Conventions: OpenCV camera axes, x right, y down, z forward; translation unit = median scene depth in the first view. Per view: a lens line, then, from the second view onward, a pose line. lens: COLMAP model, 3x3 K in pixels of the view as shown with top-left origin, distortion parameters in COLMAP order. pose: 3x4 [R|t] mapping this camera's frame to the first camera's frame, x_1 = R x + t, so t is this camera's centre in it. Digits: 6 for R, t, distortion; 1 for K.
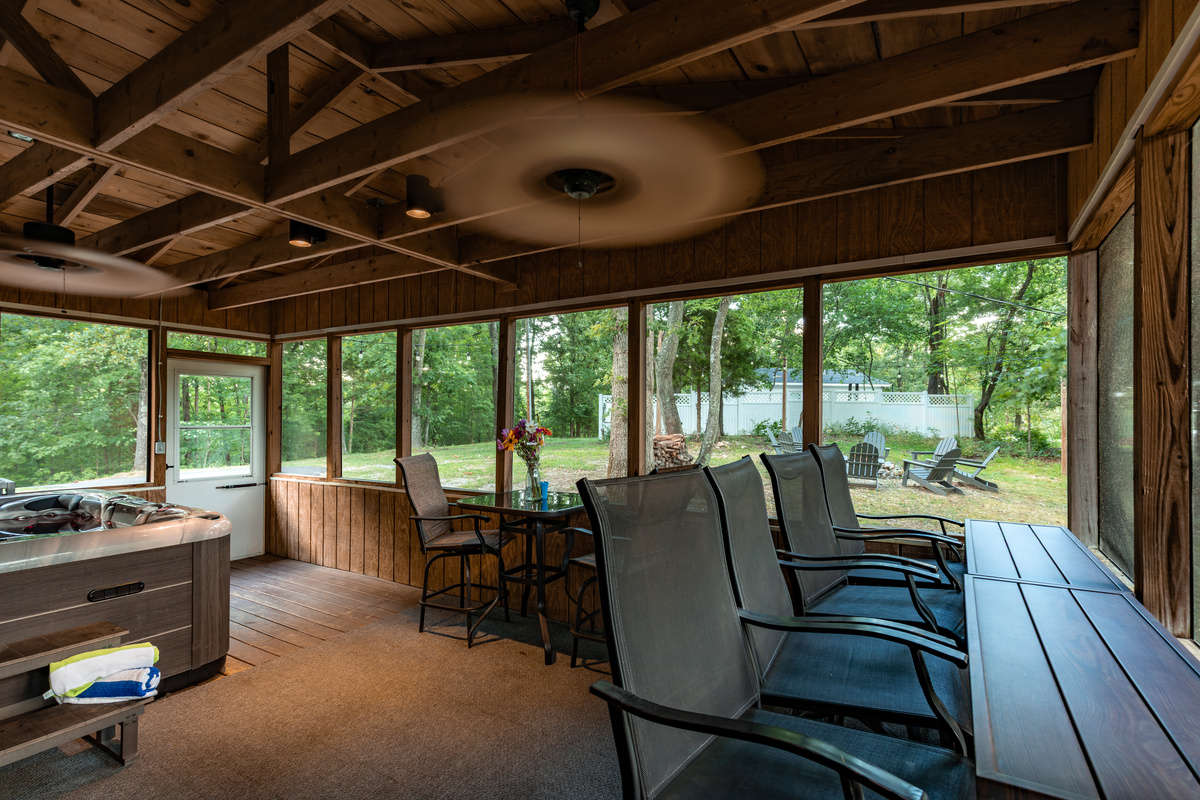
lens RADIAL K [[561.2, 0, 602.5], [0, 561.2, 418.7], [0, 0, 1]] dist [0.030820, 0.000094]
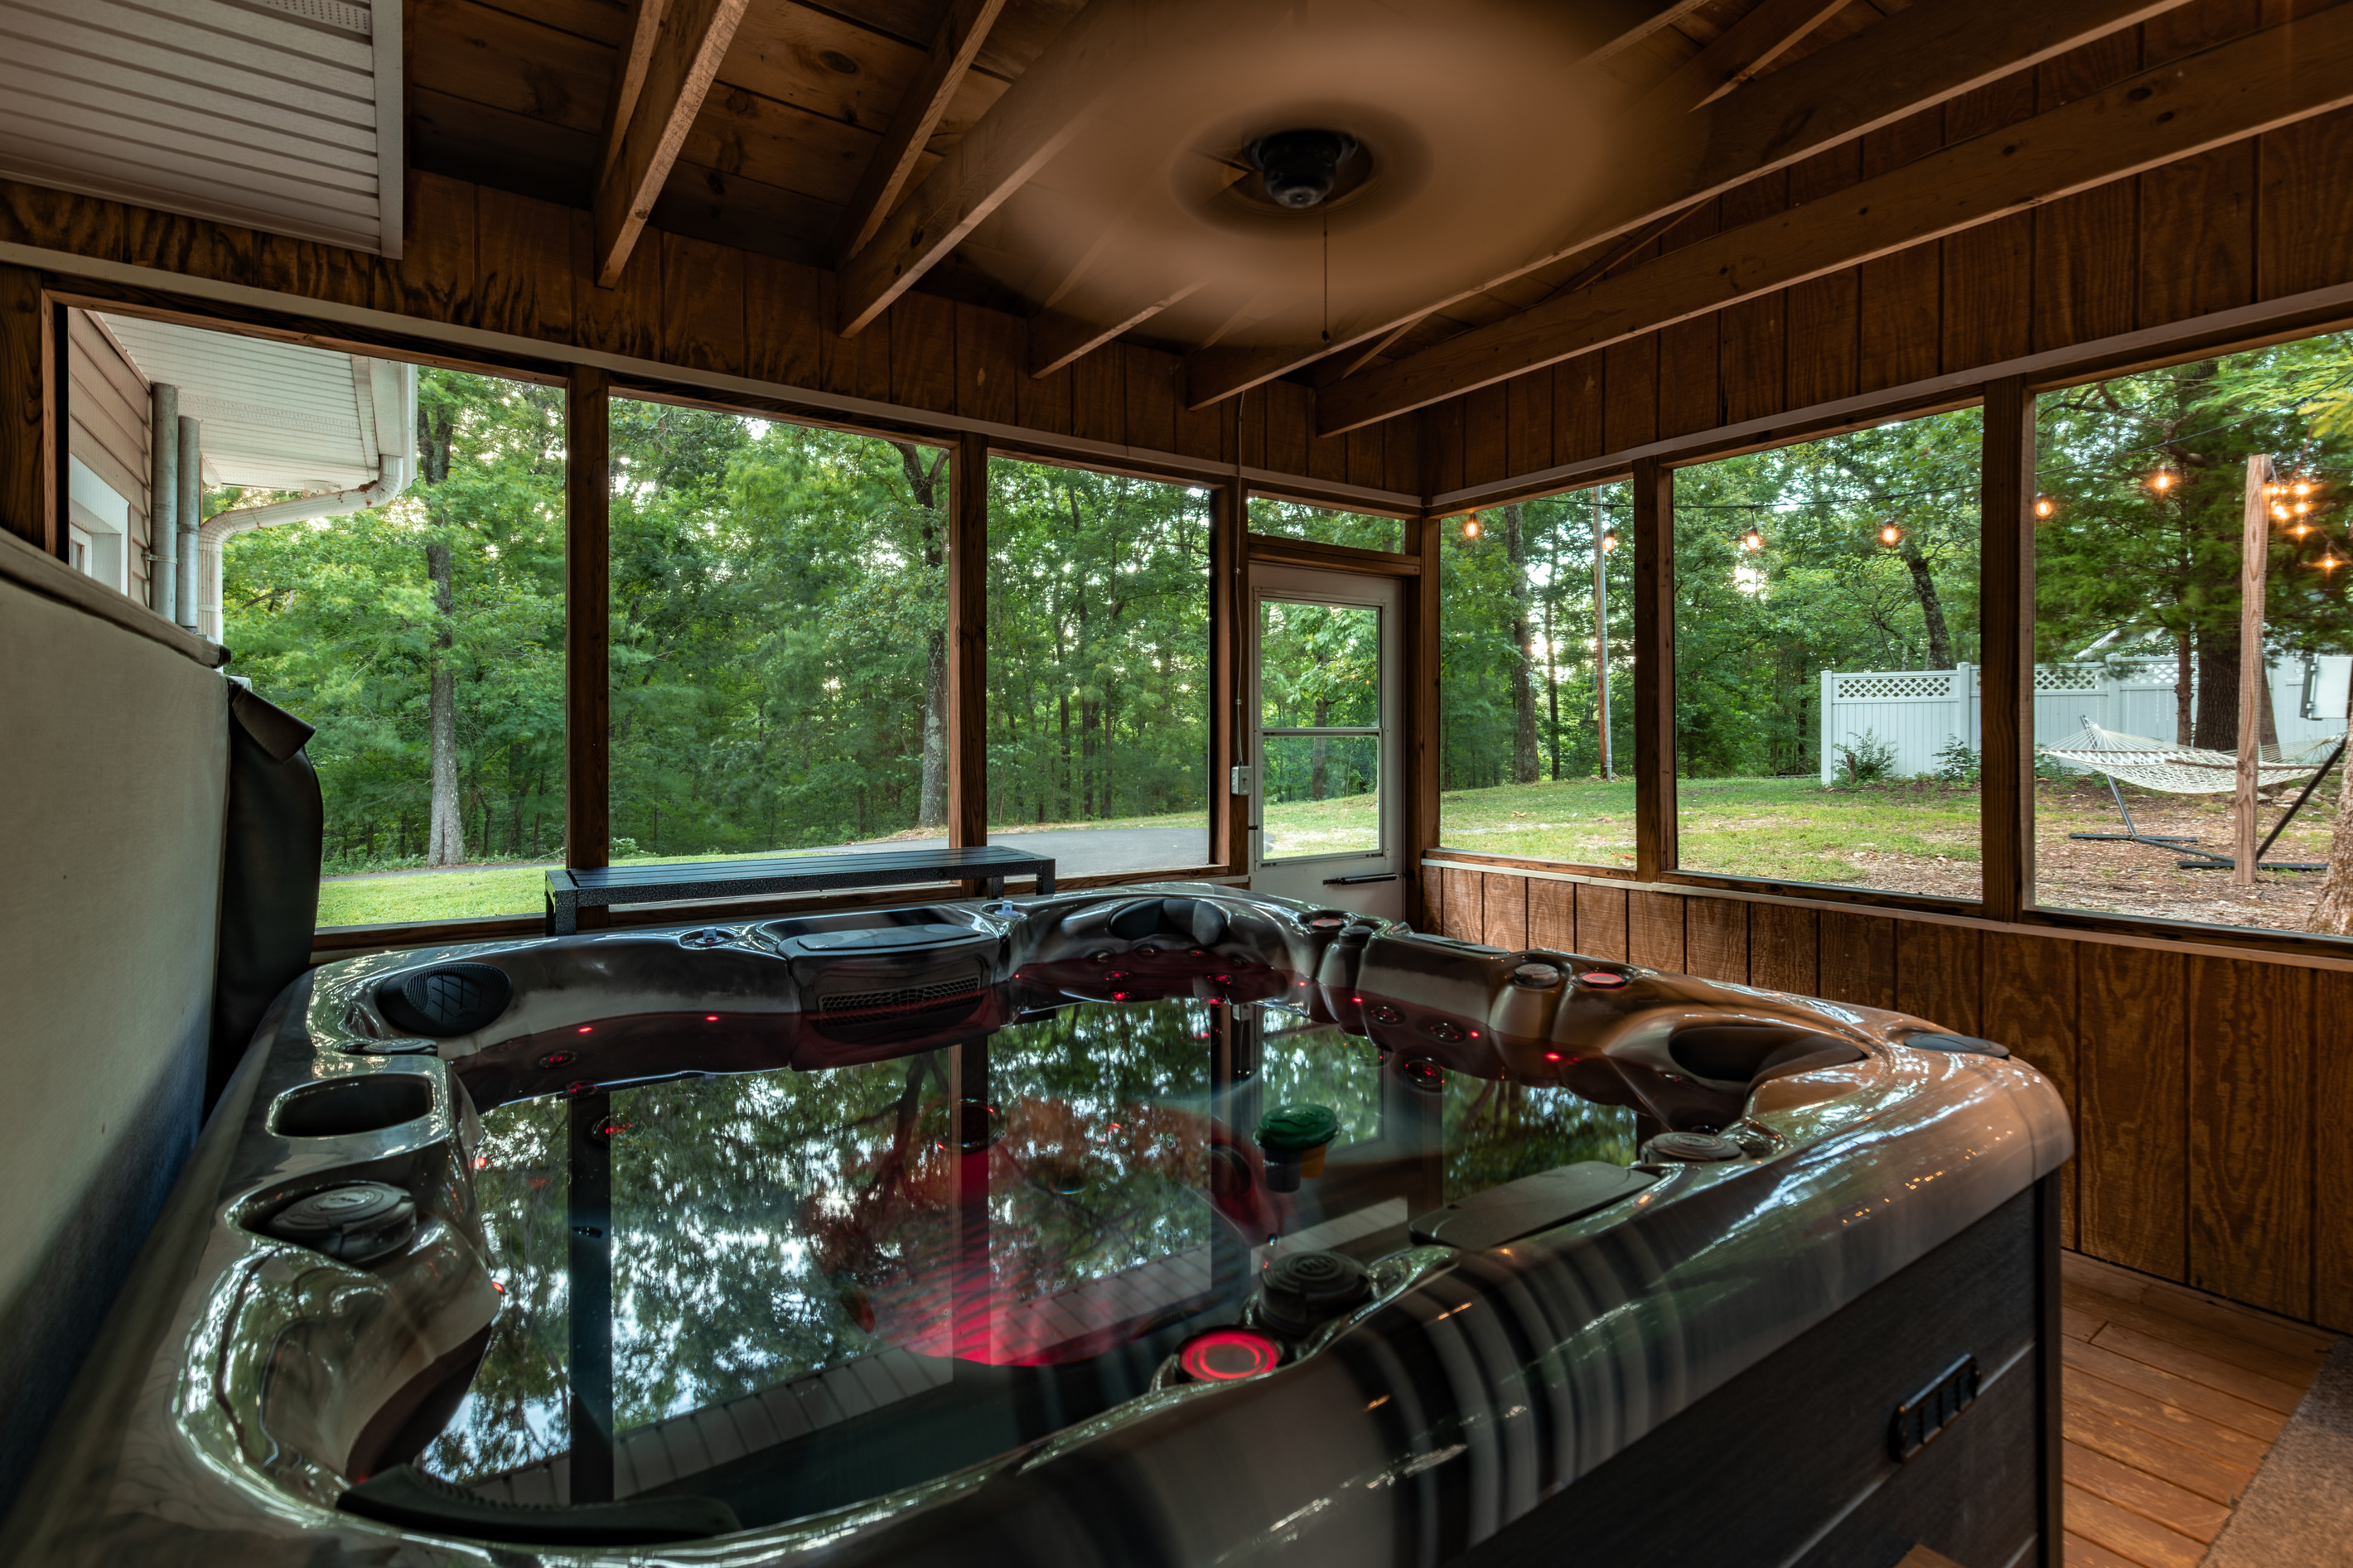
lens RADIAL K [[1086.9, 0, 1174.6], [0, 1086.9, 747.3], [0, 0, 1]] dist [0.001083, 0.000172]
pose [[0.922540, -0.005644, -0.385861, -0.488583], [0.007775, 0.999962, 0.003963, 0.022553], [0.385824, -0.006656, 0.922548, 0.258354]]
